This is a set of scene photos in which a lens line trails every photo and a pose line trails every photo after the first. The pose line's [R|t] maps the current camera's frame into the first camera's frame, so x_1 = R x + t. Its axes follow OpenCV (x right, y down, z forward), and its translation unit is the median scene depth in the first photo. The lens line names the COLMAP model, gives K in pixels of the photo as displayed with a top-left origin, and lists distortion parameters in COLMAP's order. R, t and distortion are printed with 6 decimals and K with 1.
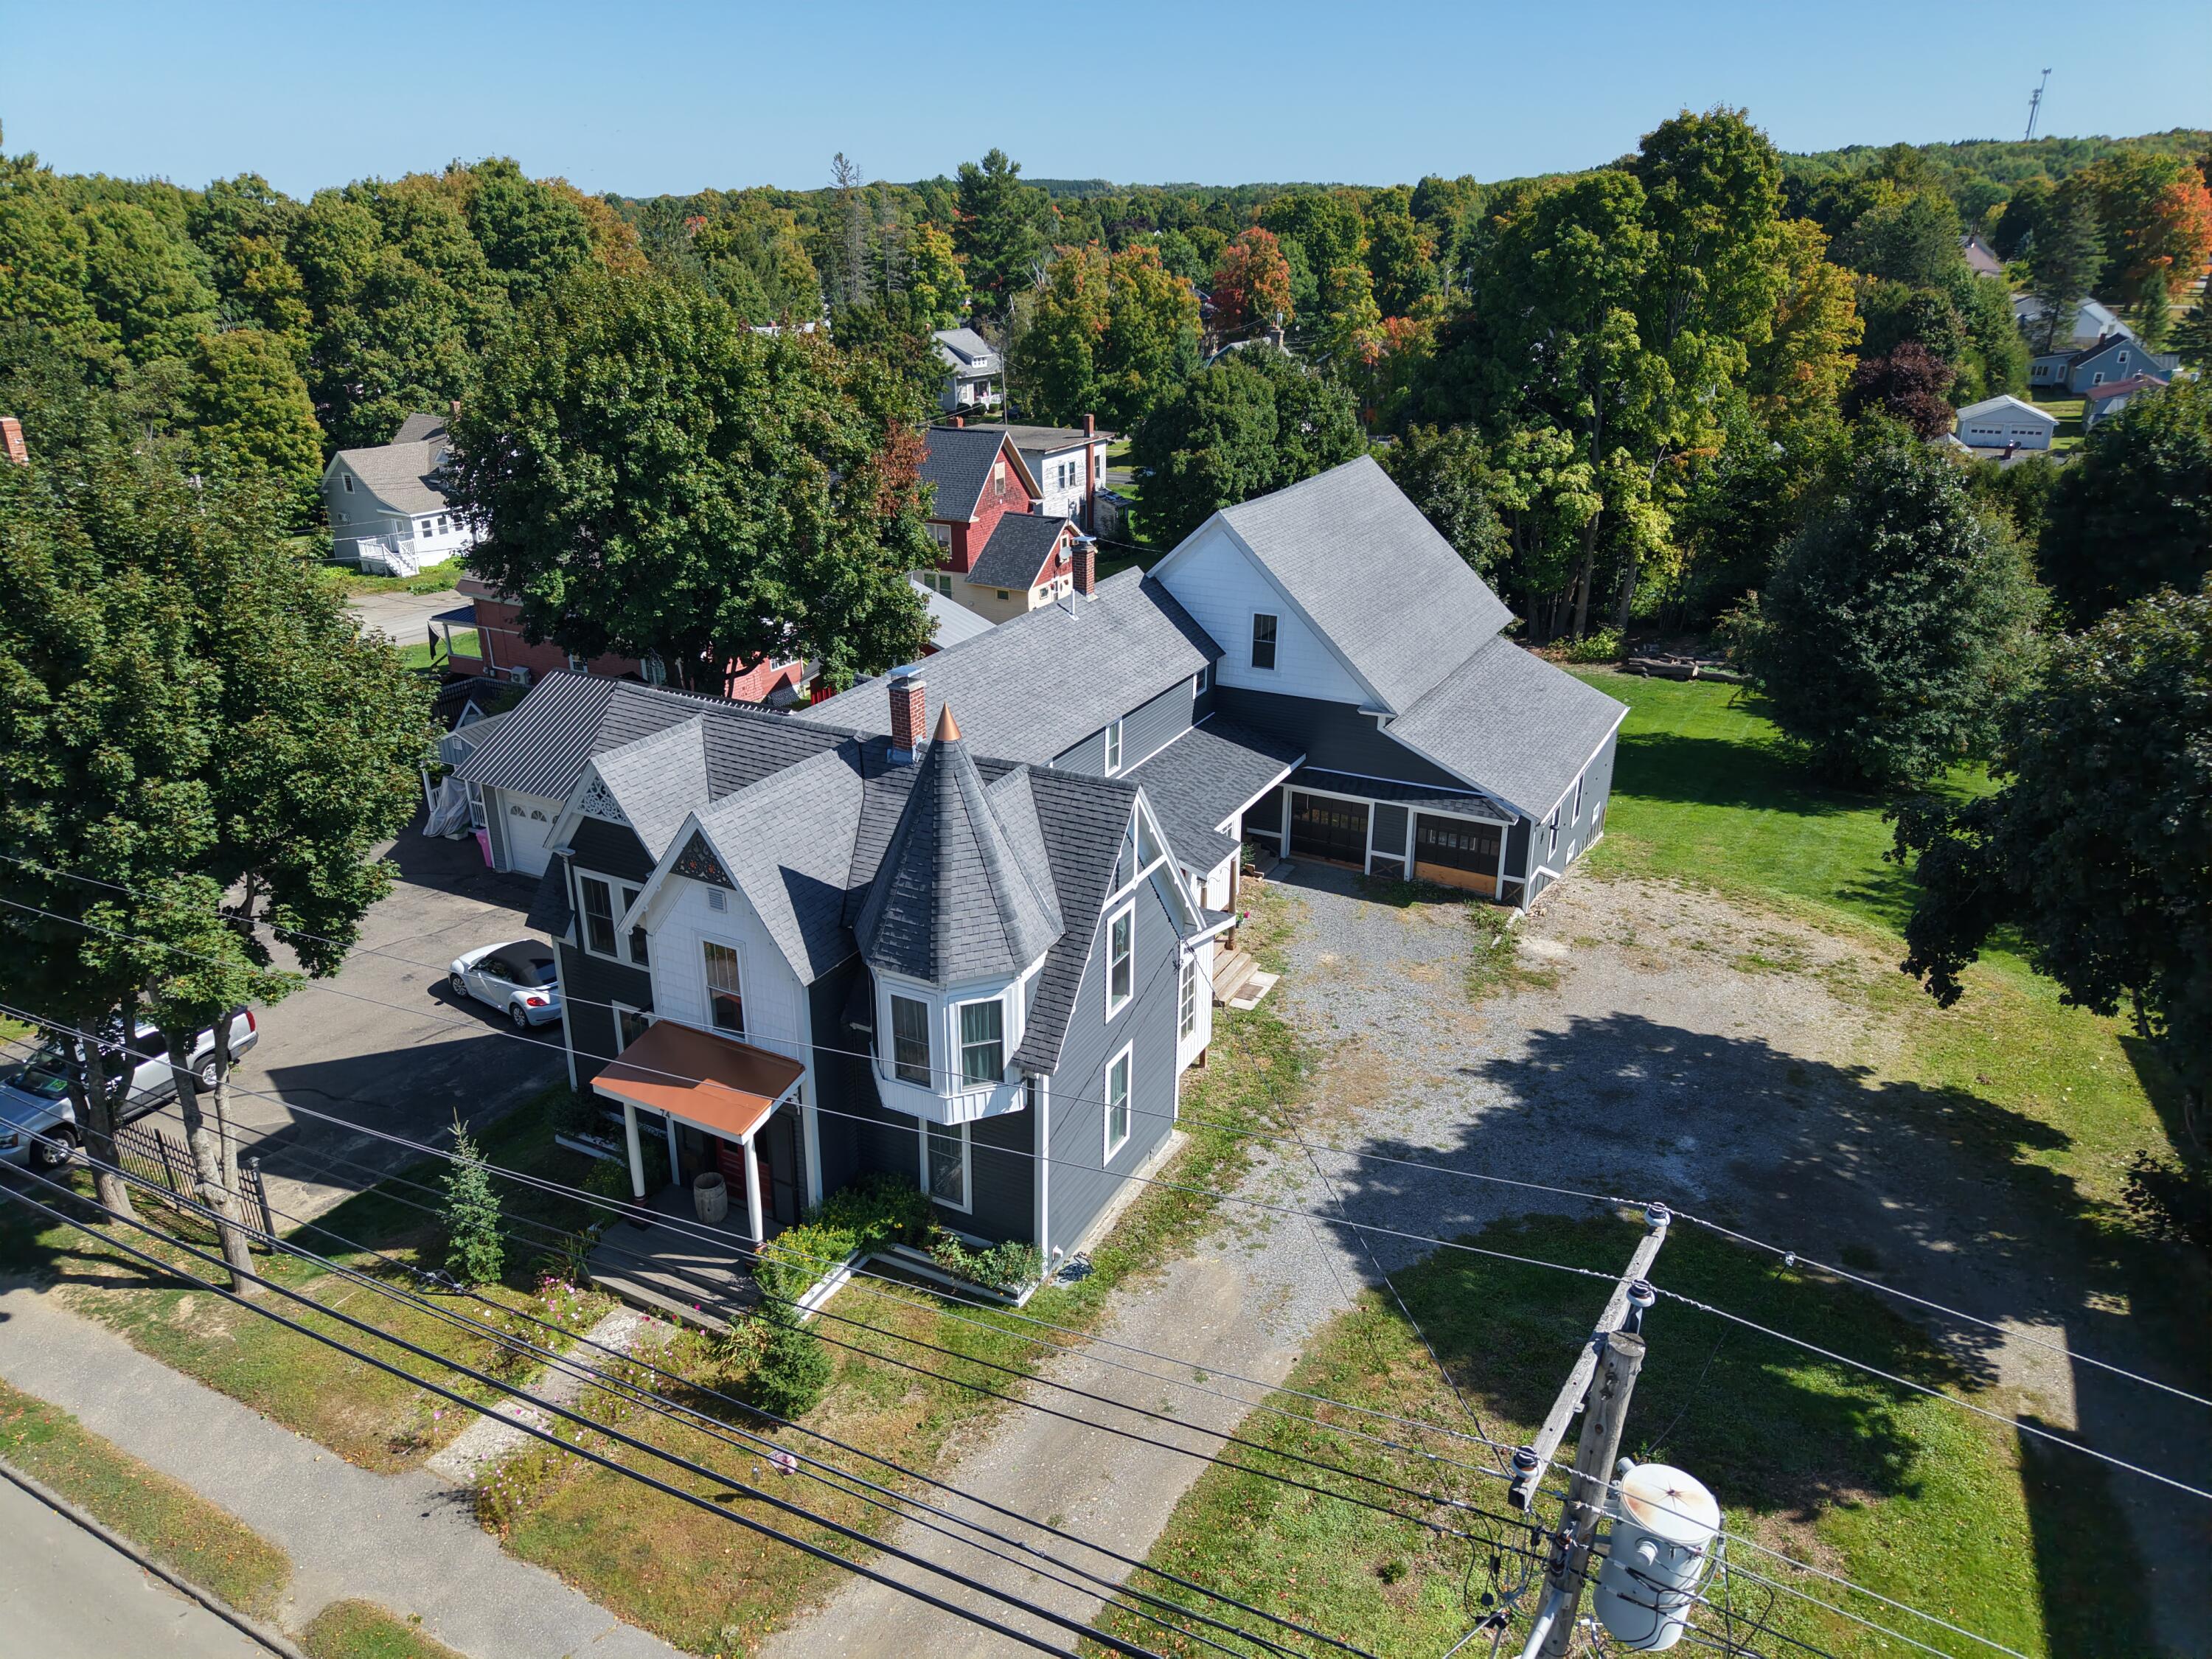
lens RADIAL K [[1547.1, 0, 1106.0], [0, 1547.1, 829.5], [0, 0, 1]] dist [0.002778, 0.000684]
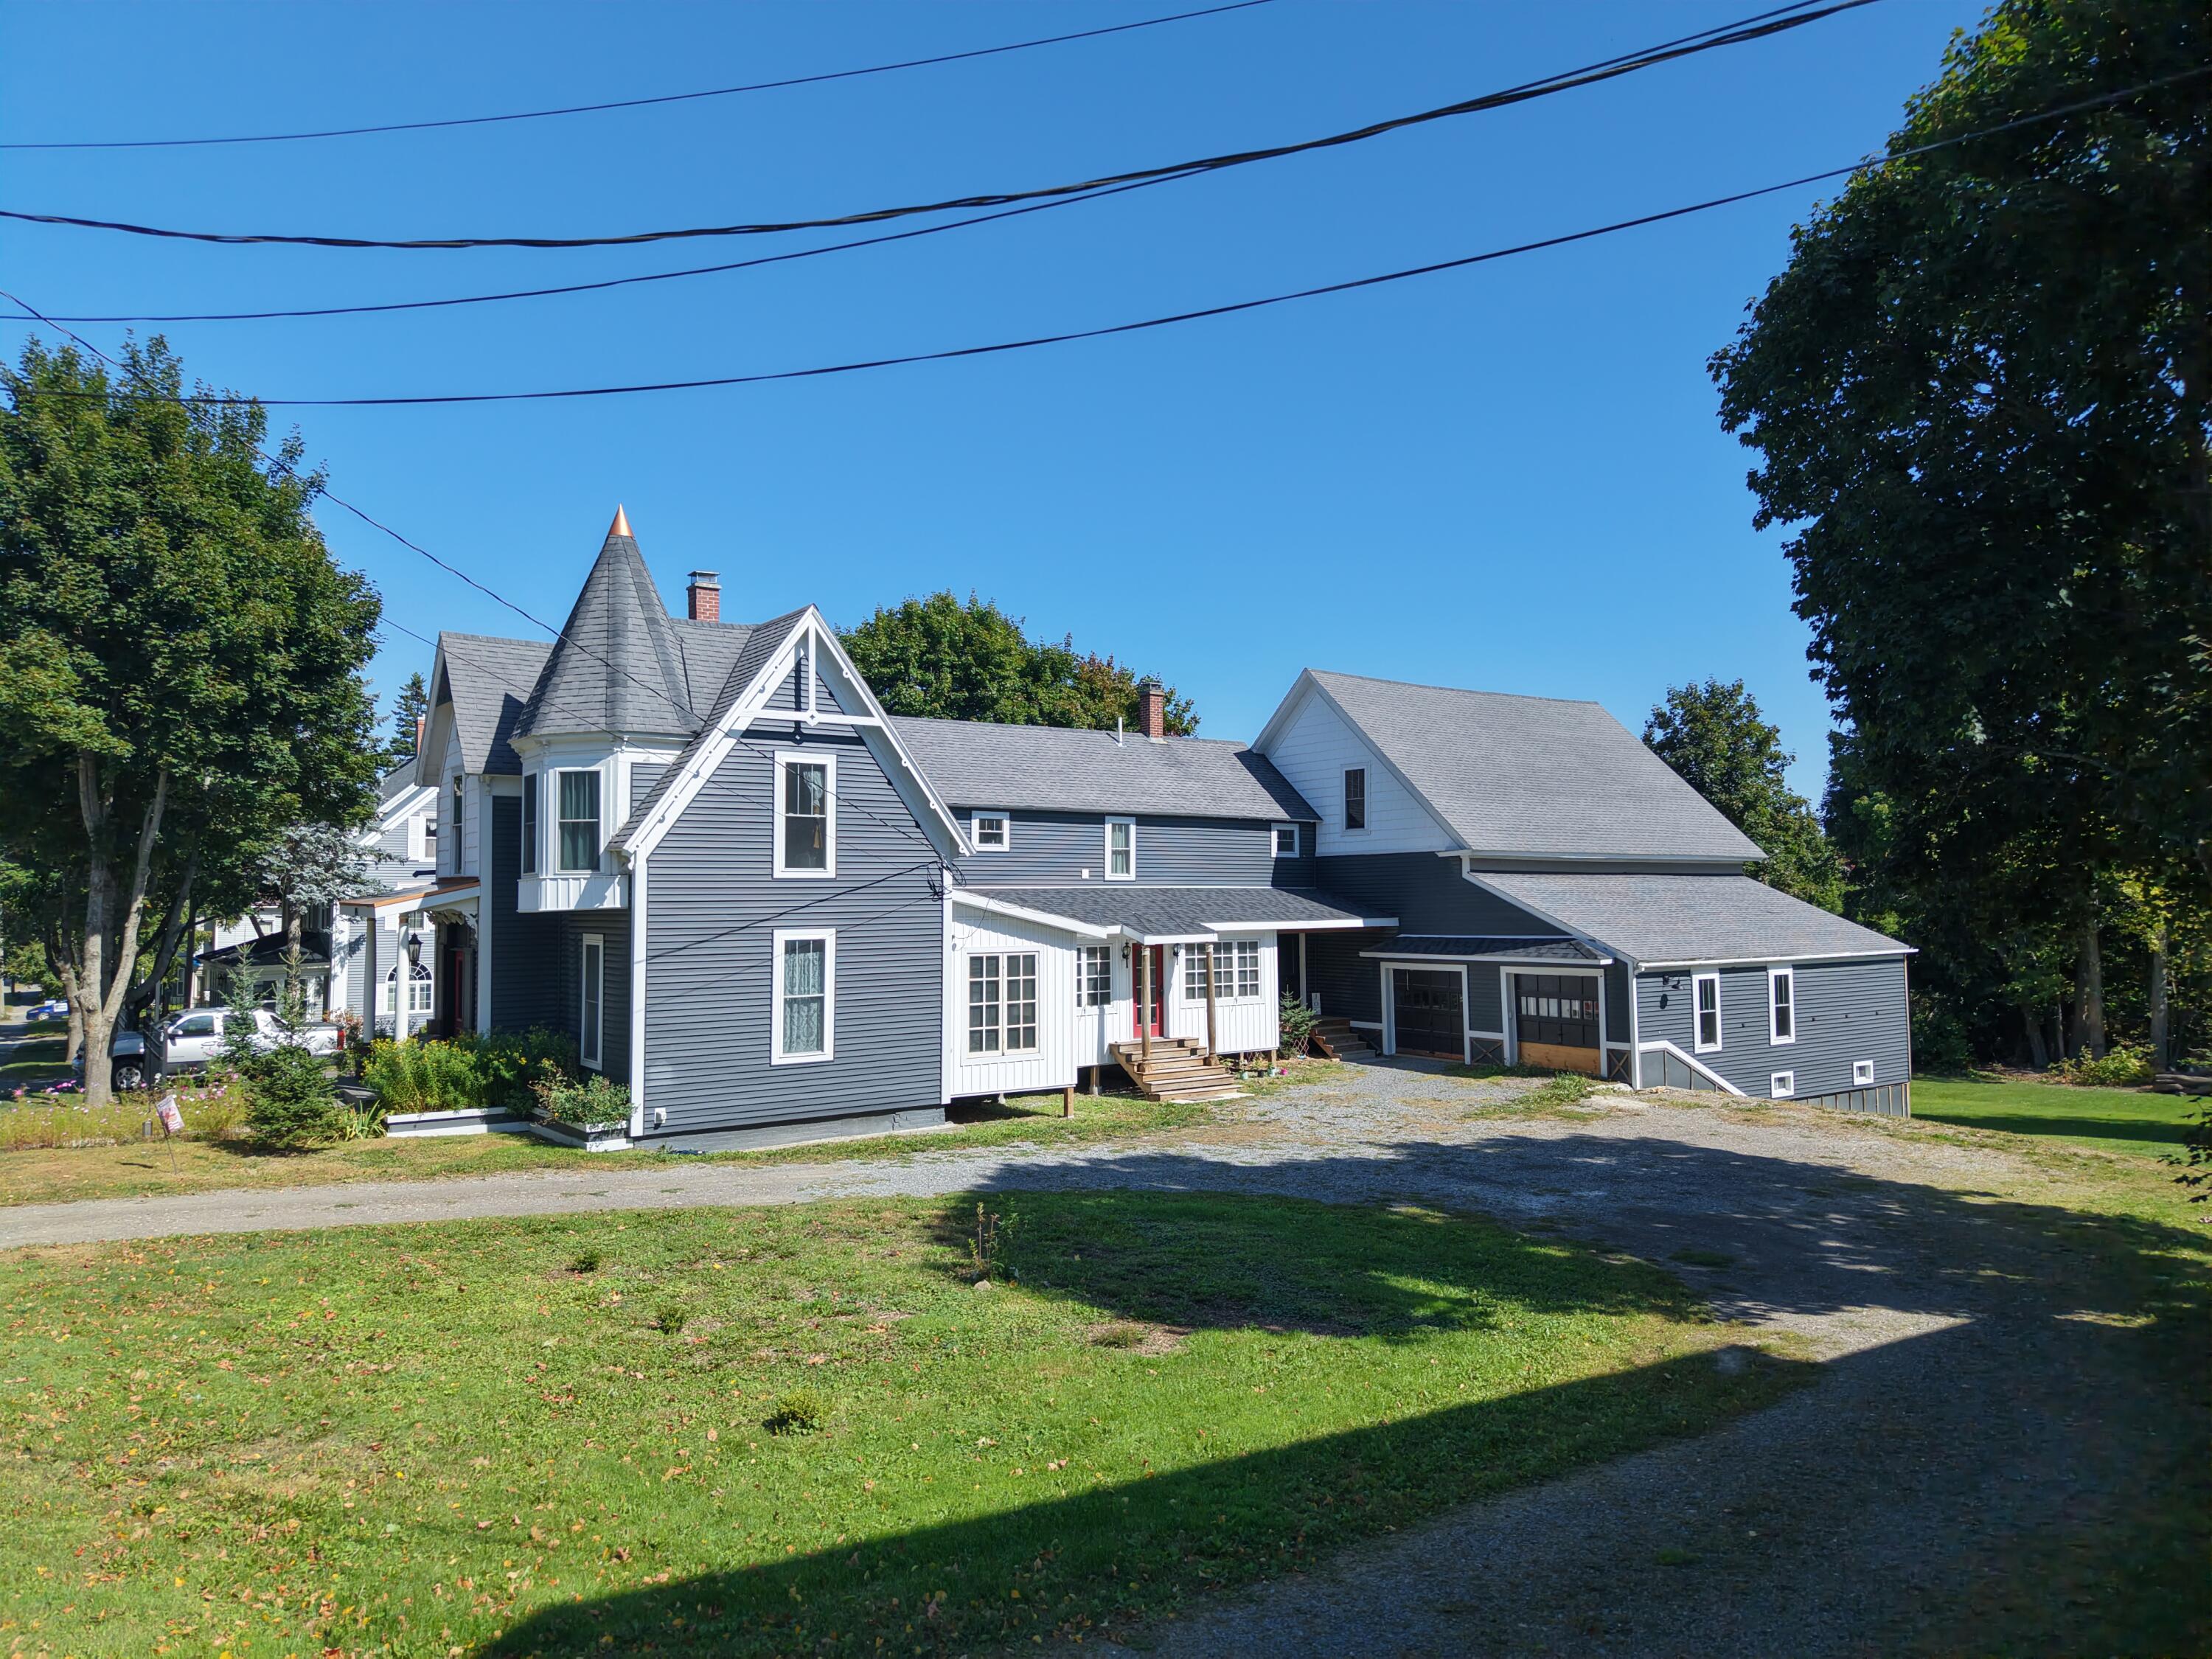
lens RADIAL K [[1509.3, 0, 1106.0], [0, 1509.3, 829.5], [0, 0, 1]] dist [-0.001235, -0.000565]
pose [[0.890101, -0.038272, -0.454153, 0.381912], [-0.162902, 0.903926, -0.395449, 0.276252], [0.425656, 0.425973, 0.798351, 0.233638]]
